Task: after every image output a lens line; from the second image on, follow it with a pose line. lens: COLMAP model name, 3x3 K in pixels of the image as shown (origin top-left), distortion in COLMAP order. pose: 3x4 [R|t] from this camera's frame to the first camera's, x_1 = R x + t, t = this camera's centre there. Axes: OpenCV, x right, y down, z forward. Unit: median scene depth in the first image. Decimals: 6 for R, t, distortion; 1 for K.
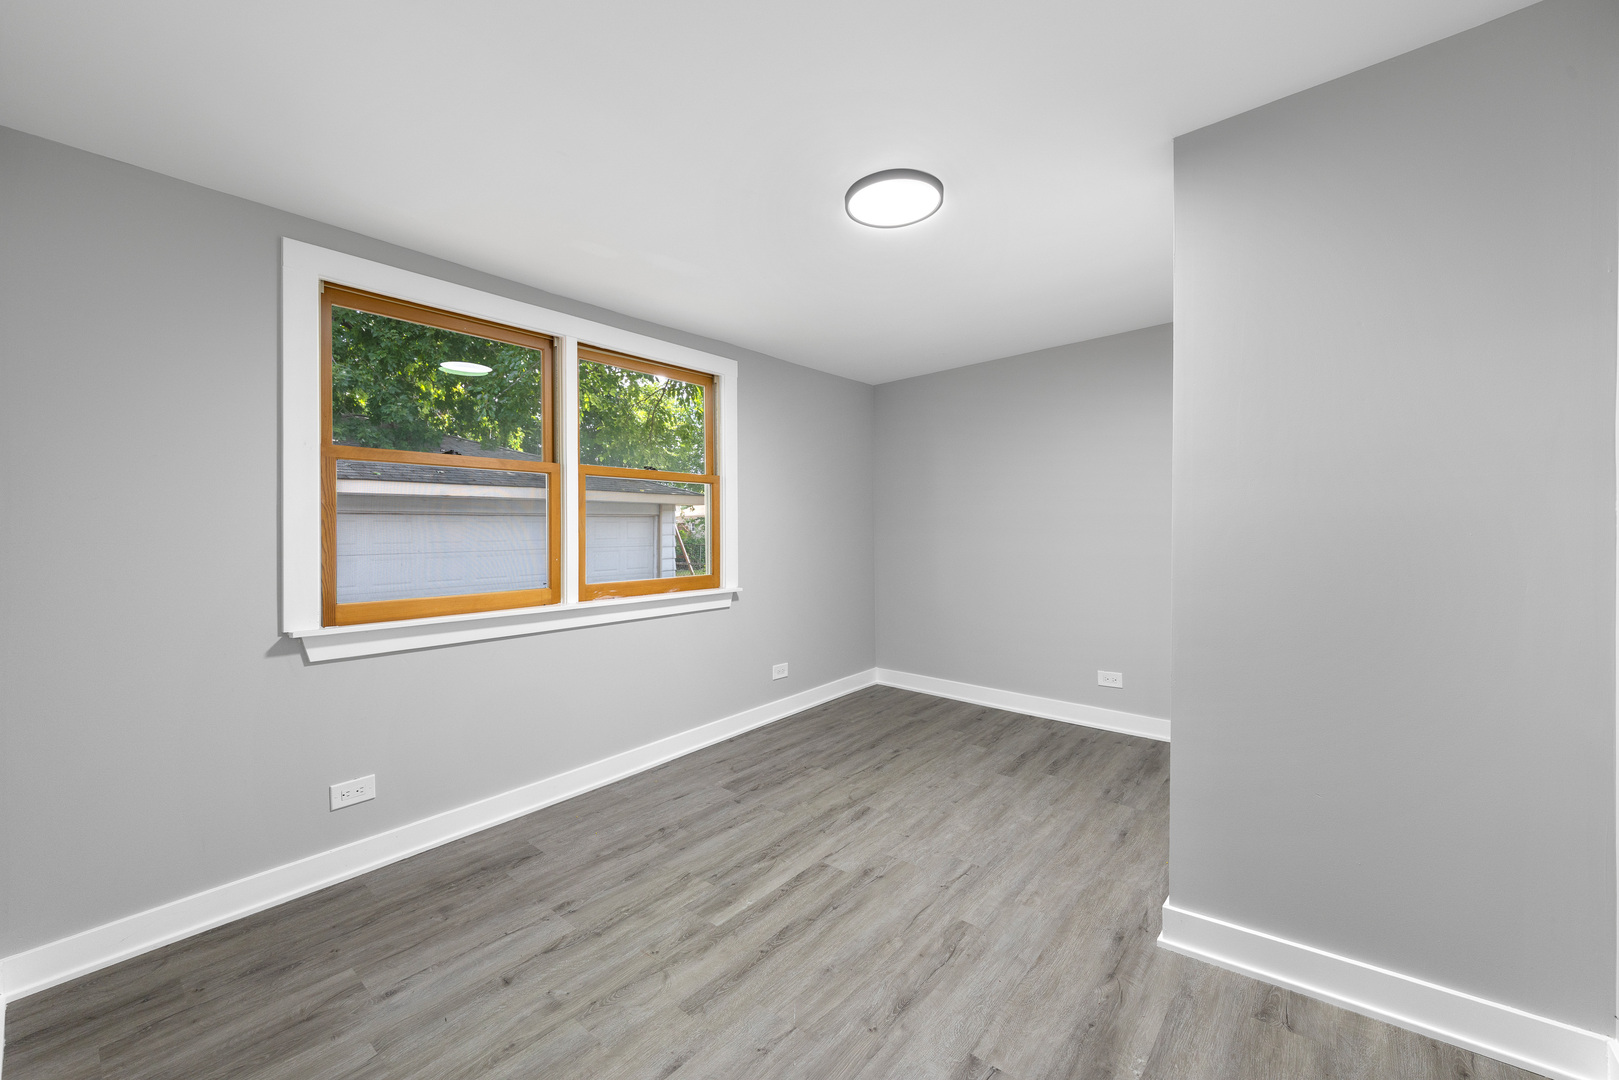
lens RADIAL K [[637.8, 0, 816.3], [0, 637.8, 529.1], [0, 0, 1]] dist [0.024666, -0.009824]
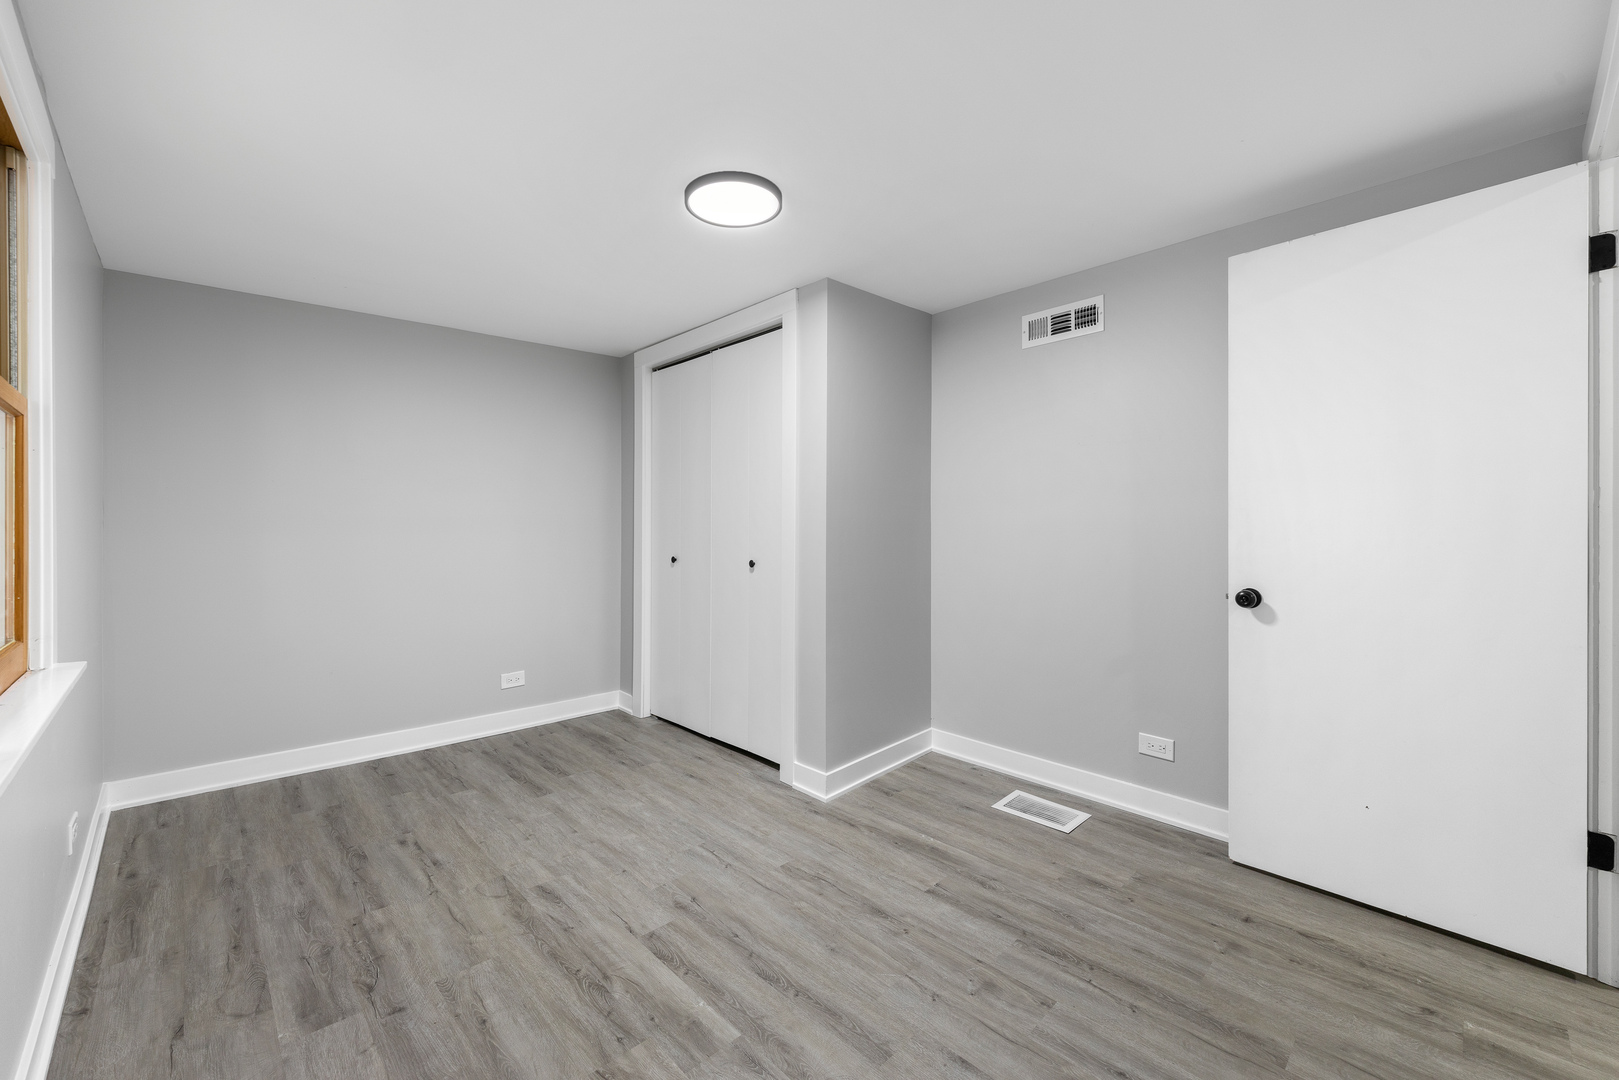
lens RADIAL K [[637.8, 0, 816.3], [0, 637.8, 529.1], [0, 0, 1]] dist [0.024666, -0.009824]
pose [[0.114598, 0.003168, 0.993407, -0.630464], [0.003770, 0.999986, -0.003624, 0.013211], [-0.993405, 0.004160, 0.114584, 0.569661]]
